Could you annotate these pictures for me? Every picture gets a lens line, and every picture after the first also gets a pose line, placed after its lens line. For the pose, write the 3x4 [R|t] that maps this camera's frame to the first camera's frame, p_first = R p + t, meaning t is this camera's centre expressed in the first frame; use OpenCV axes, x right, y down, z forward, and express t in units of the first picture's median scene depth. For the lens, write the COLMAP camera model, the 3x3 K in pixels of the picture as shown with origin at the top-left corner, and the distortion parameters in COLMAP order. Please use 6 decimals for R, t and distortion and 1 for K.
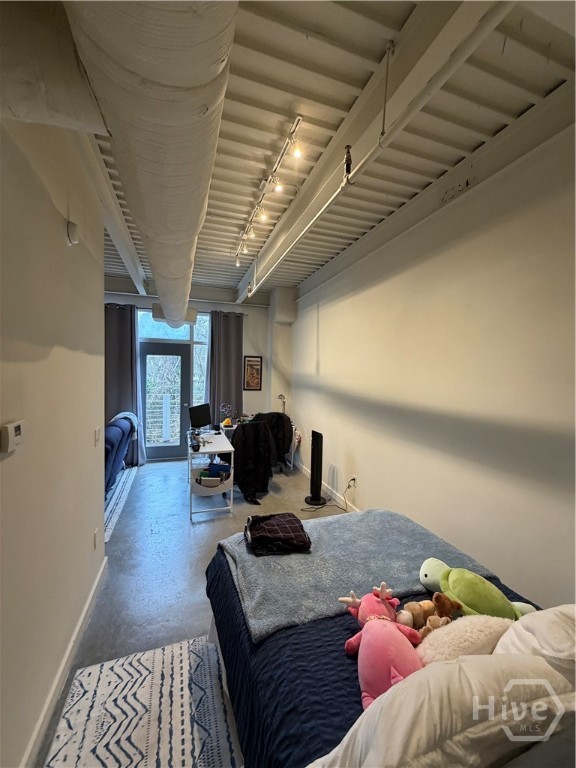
lens RADIAL K [[305.7, 0, 289.9], [0, 305.7, 383.5], [0, 0, 1]] dist [-0.003814, 0.000759]
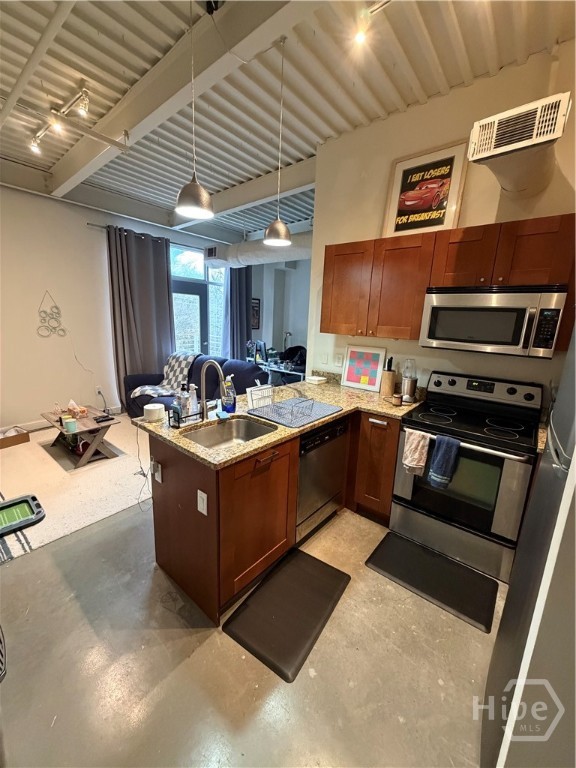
lens RADIAL K [[305.7, 0, 288.1], [0, 305.7, 381.6], [0, 0, 1]] dist [-0.003814, 0.000759]
pose [[0.846431, -0.102876, 0.522466, -0.695880], [0.014515, 0.985253, 0.170486, 0.025134], [-0.532300, -0.136721, 0.835442, -0.060898]]
